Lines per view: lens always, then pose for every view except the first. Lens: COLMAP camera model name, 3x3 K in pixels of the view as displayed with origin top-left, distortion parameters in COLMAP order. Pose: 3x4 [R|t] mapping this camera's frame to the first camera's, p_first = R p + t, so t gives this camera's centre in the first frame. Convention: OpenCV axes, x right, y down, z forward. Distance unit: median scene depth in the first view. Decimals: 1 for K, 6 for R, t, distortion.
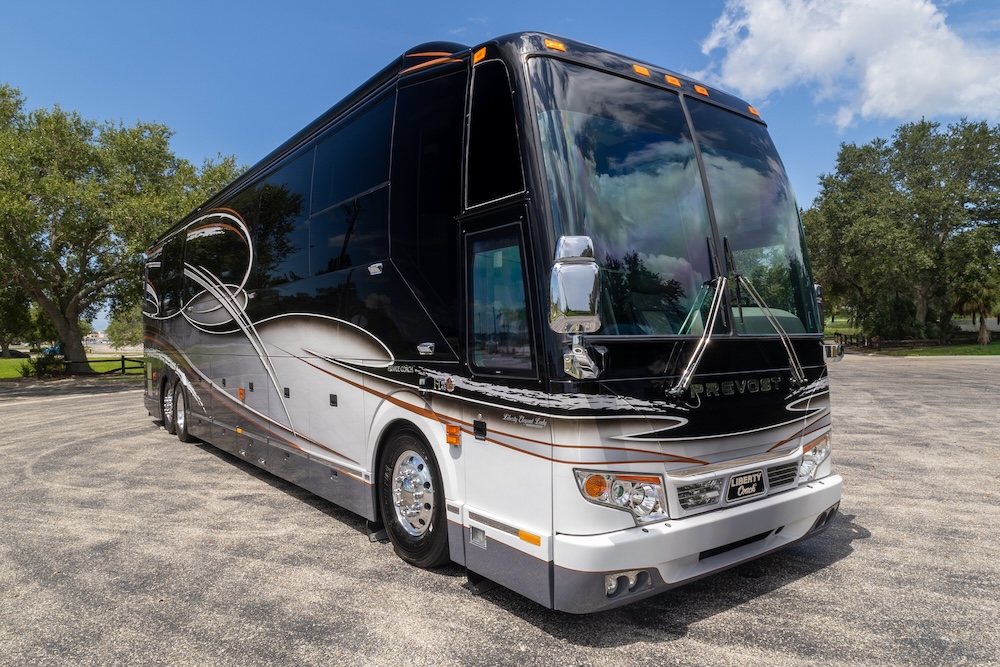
lens RADIAL K [[695.6, 0, 460.3], [0, 695.6, 339.6], [0, 0, 1]] dist [0.024152, -0.005929]
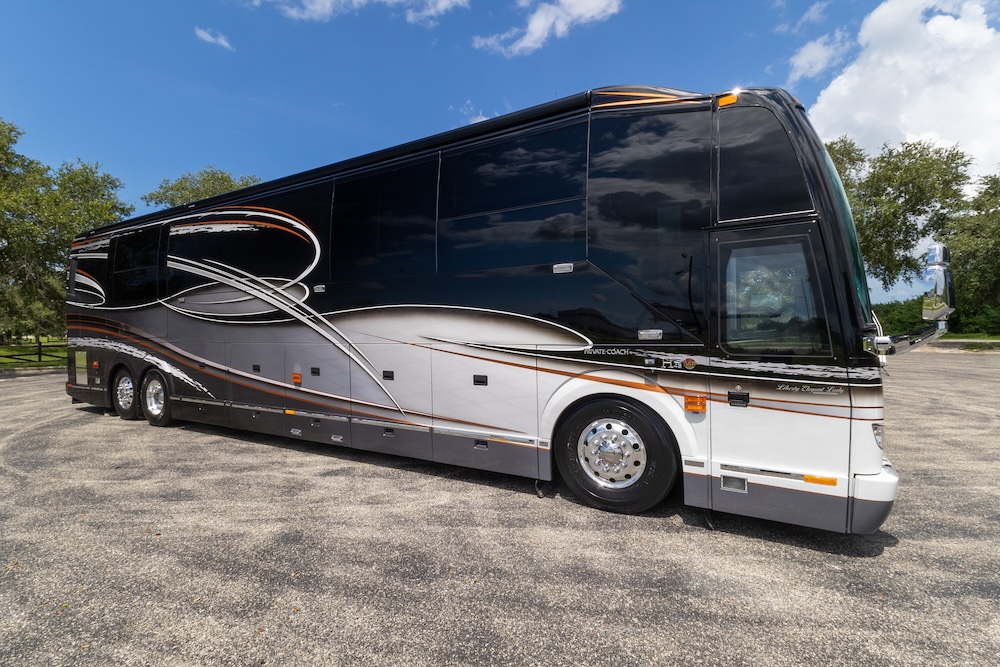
lens RADIAL K [[485.1, 0, 470.3], [0, 485.1, 339.5], [0, 0, 1]] dist [0.021880, -0.000516]
pose [[0.911758, 0.005030, 0.410697, -0.693734], [-0.007854, 0.999956, 0.005190, 0.020050], [-0.410652, -0.007958, 0.911757, 0.353951]]
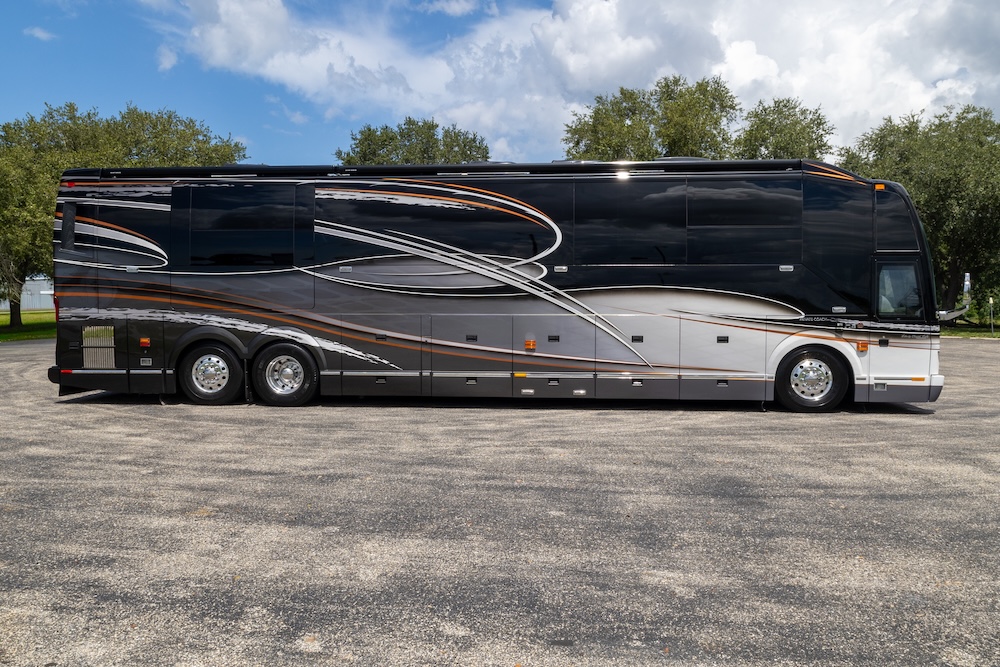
lens RADIAL K [[796.7, 0, 500.0], [0, 796.7, 333.5], [0, 0, 1]] dist [0.016305, -0.007175]
pose [[0.628671, -0.022030, 0.777360, -2.687584], [-0.011137, 0.999241, 0.037326, 0.006628], [-0.777592, -0.032123, 0.627948, 0.254608]]
